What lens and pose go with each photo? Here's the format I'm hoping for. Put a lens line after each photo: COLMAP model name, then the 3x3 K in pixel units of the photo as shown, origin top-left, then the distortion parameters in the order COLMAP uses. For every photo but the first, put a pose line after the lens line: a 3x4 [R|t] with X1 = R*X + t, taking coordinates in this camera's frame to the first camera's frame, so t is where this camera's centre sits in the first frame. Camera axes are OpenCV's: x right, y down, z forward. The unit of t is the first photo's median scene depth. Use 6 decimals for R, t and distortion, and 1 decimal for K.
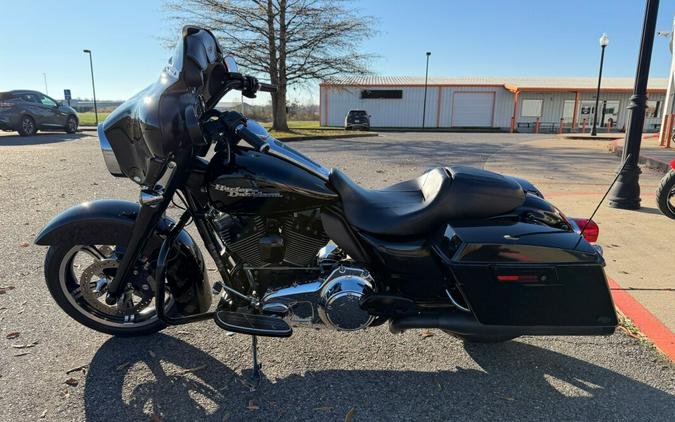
lens RADIAL K [[452.7, 0, 372.2], [0, 452.7, 243.2], [0, 0, 1]] dist [-0.011573, -0.006064]
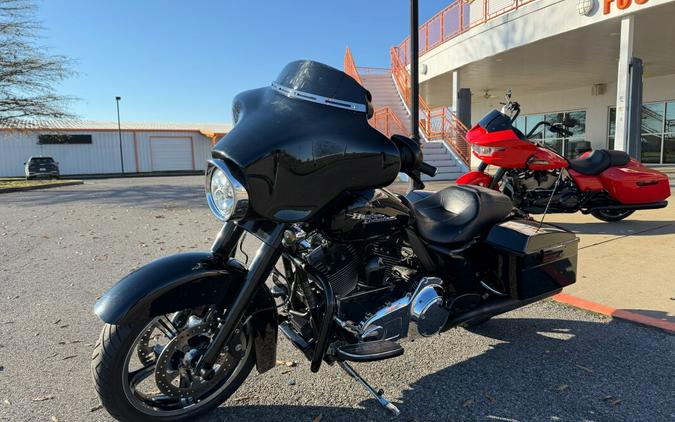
lens RADIAL K [[452.7, 0, 328.7], [0, 452.7, 218.1], [0, 0, 1]] dist [-0.011573, -0.006064]
pose [[0.819233, -0.099863, 0.564699, -0.104363], [0.181465, 0.979263, -0.090082, -0.004253], [-0.543992, 0.176271, 0.820366, 0.021606]]
